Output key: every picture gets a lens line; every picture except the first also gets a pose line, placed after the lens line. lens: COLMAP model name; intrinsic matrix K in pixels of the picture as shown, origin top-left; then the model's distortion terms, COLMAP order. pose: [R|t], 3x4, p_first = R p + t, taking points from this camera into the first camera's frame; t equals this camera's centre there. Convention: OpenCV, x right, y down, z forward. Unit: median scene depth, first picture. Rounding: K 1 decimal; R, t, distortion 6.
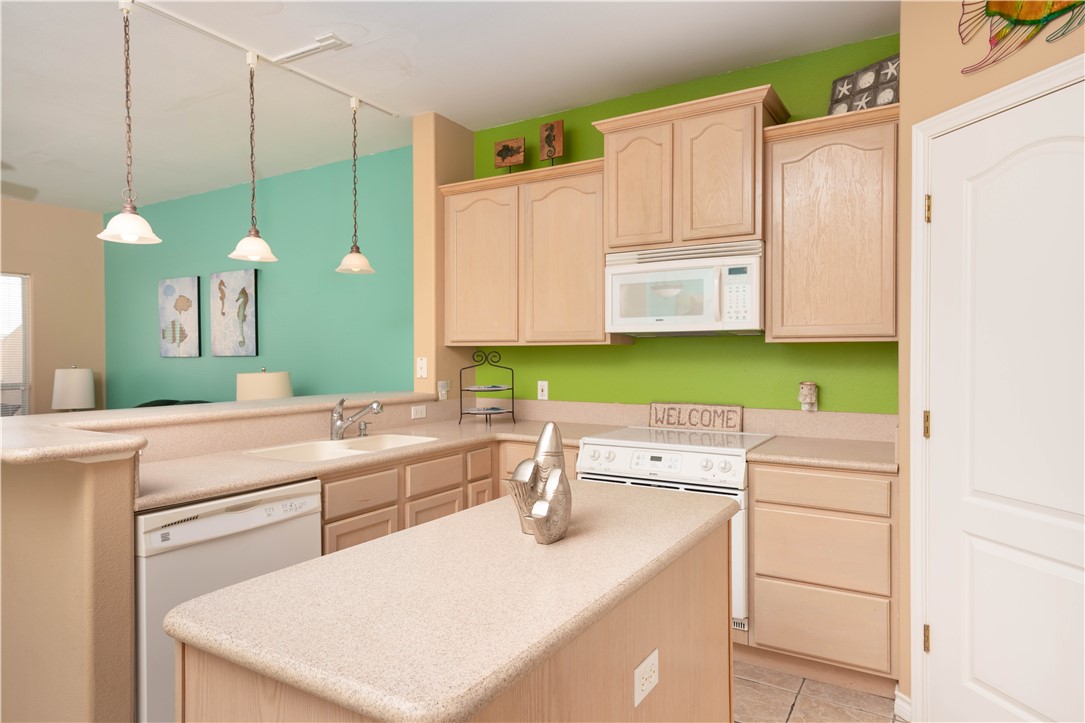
lens RADIAL K [[644.2, 0, 547.0], [0, 644.2, 362.8], [0, 0, 1]] dist [0.012664, -0.000553]
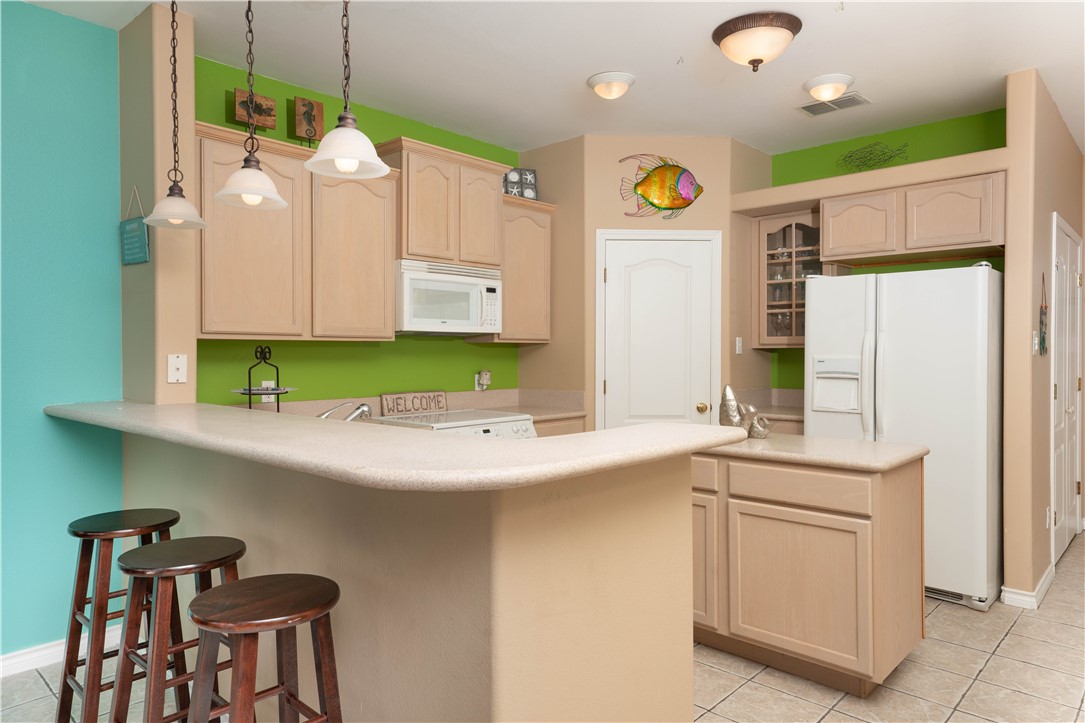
lens RADIAL K [[724.1, 0, 518.0], [0, 724.1, 357.7], [0, 0, 1]] dist [0.017257, -0.003482]
pose [[0.190068, -0.005603, 0.981755, -1.078974], [0.014006, 0.999897, 0.002995, -0.001471], [-0.981671, 0.013181, 0.190127, 0.575626]]
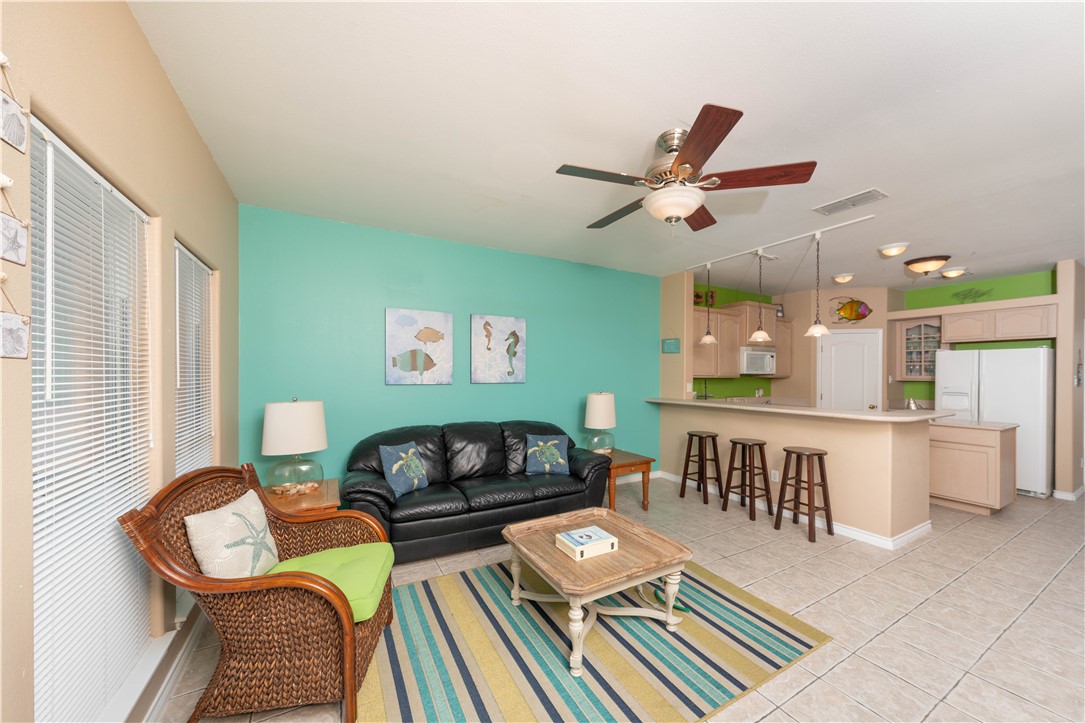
lens RADIAL K [[402.7, 0, 505.7], [0, 402.7, 374.4], [0, 0, 1]] dist [-0.009161, 0.000944]
pose [[0.505633, 0.002030, 0.862746, -2.007311], [0.005184, 0.999972, -0.005390, -0.038852], [-0.862733, 0.007198, 0.505608, 1.014400]]
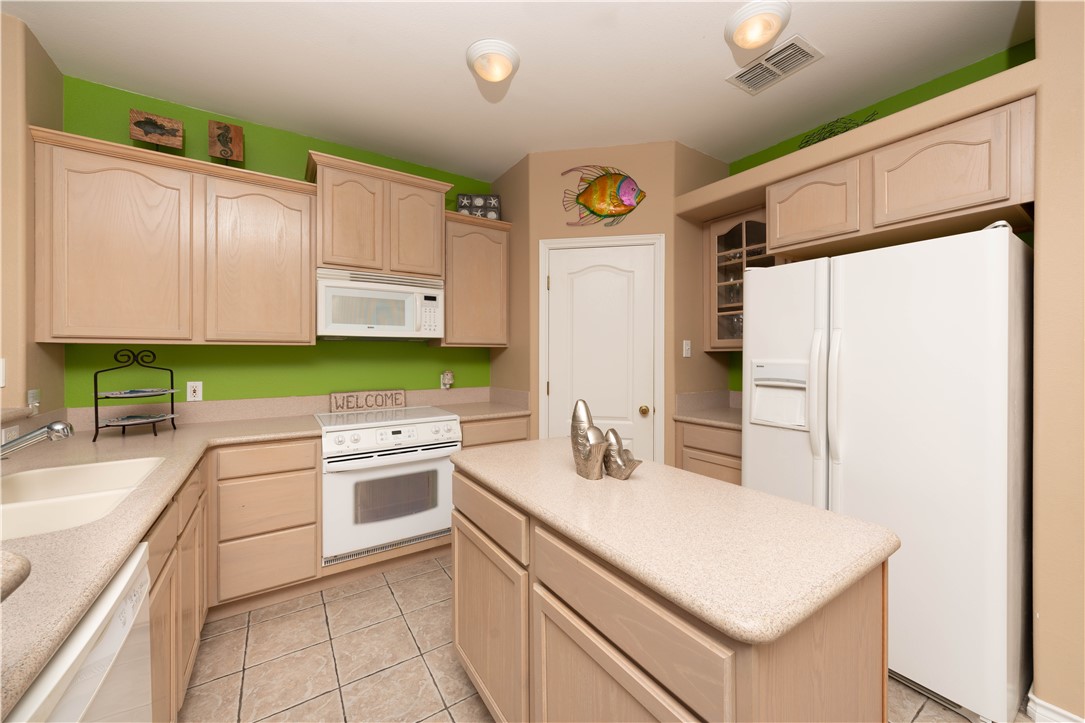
lens RADIAL K [[407.5, 0, 533.0], [0, 407.5, 355.0], [0, 0, 1]] dist [-0.003745, -0.000034]
pose [[0.421881, 0.000065, 0.906651, -0.409754], [0.012878, 0.999899, -0.006064, -0.001556], [-0.906560, 0.014234, 0.421837, 0.341297]]
